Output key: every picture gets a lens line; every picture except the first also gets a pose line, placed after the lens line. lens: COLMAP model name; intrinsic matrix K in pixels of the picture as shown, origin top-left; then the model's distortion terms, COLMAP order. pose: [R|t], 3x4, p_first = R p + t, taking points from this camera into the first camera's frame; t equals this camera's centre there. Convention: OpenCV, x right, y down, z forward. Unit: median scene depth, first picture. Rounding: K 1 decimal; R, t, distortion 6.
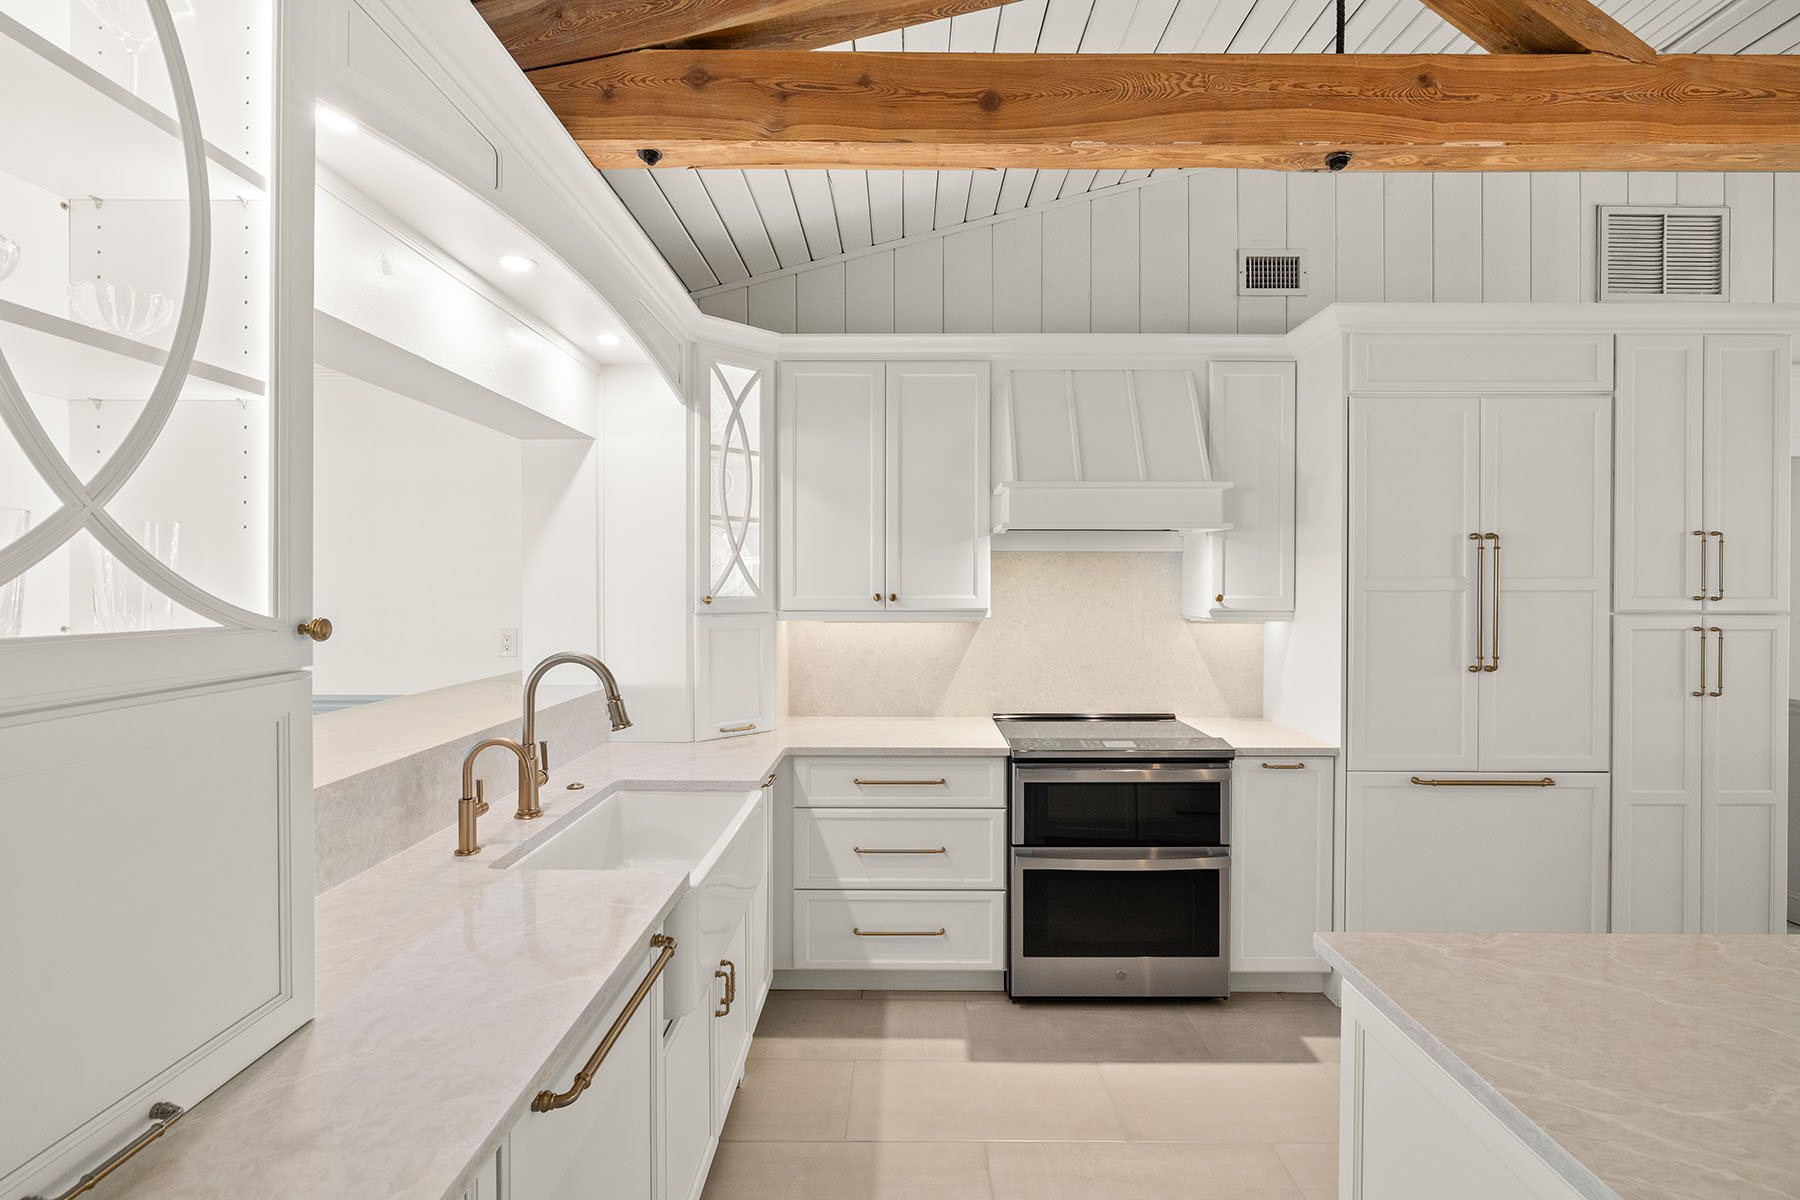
lens RADIAL K [[824.8, 0, 900.8], [0, 824.8, 589.9], [0, 0, 1]] dist [-0.008917, -0.000024]
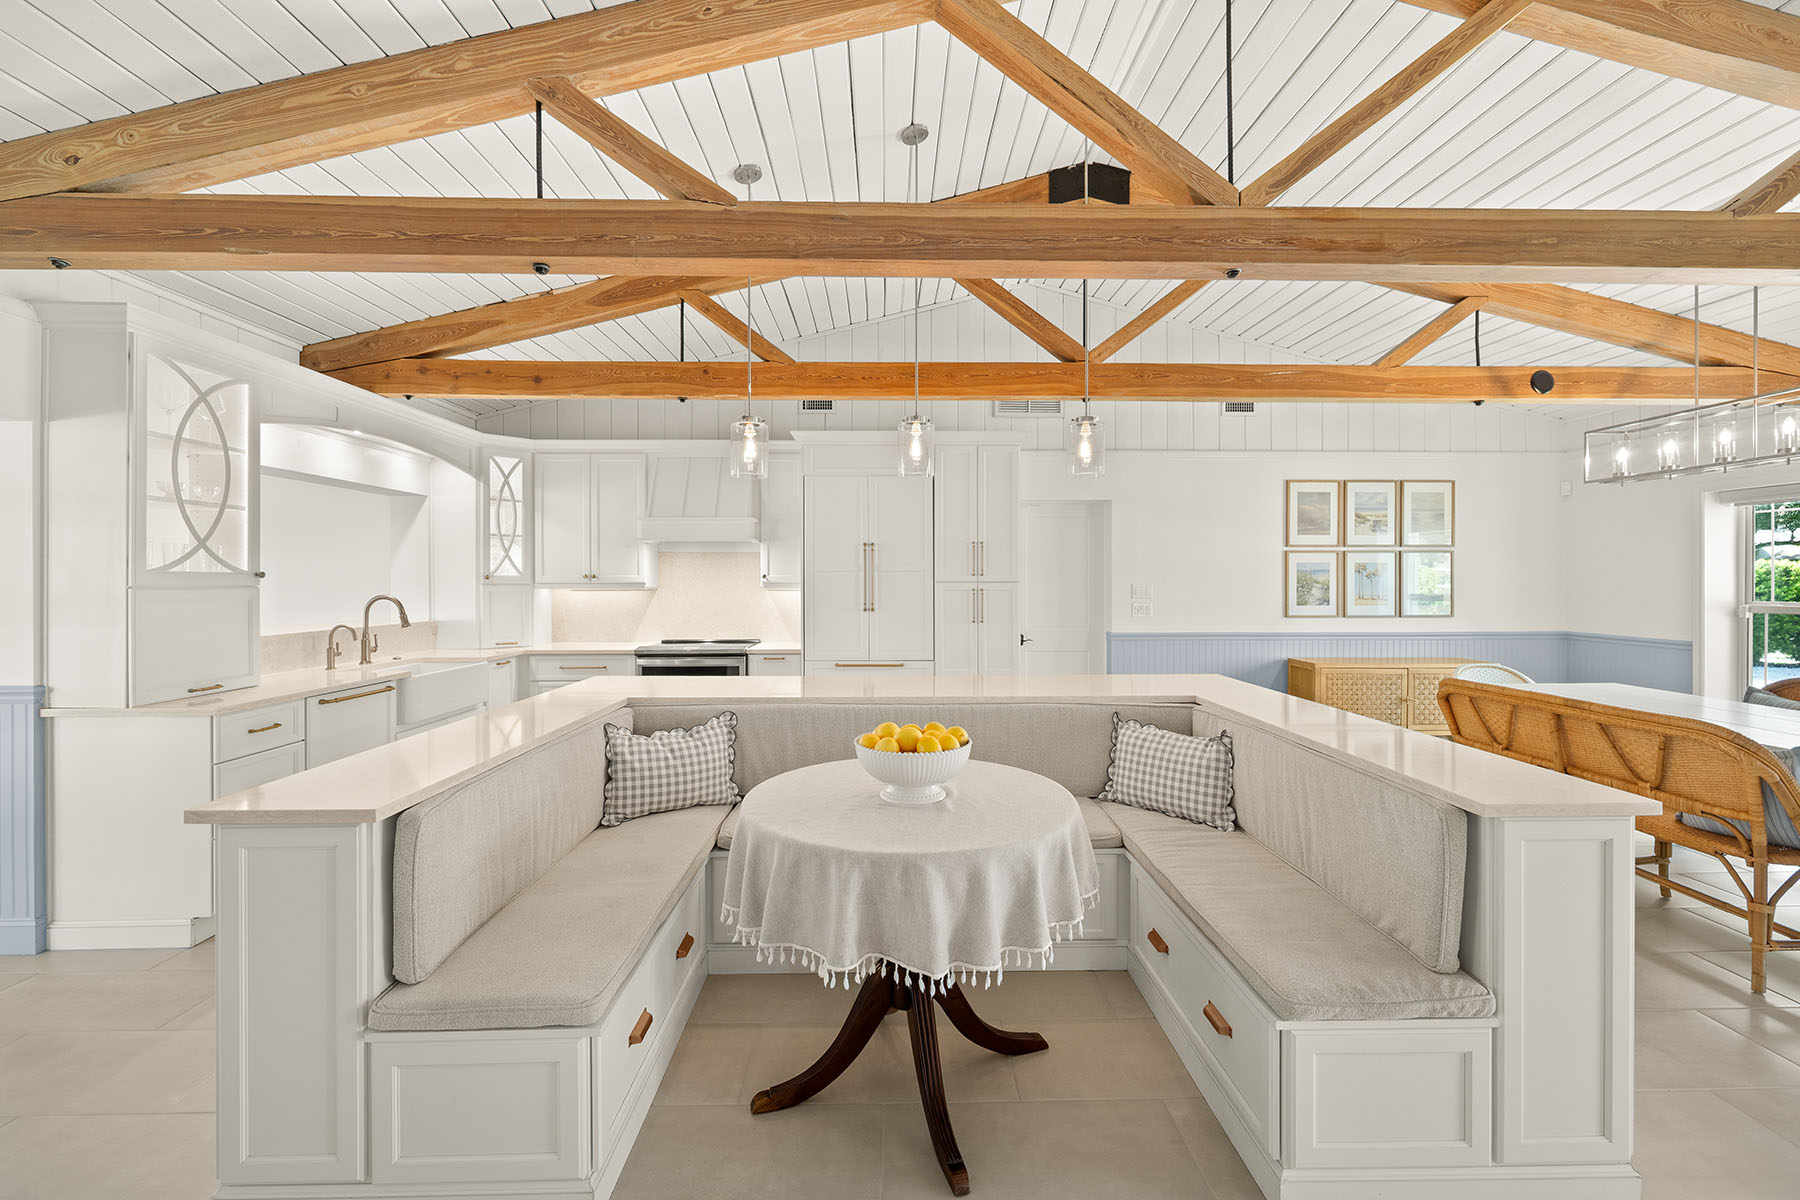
lens RADIAL K [[766.1, 0, 903.8], [0, 766.1, 581.0], [0, 0, 1]] dist [-0.000850, -0.000007]
pose [[0.999566, -0.002396, 0.029357, 0.728142], [0.002614, 0.999969, -0.007365, 0.038953], [-0.029338, 0.007439, 0.999542, -0.883969]]
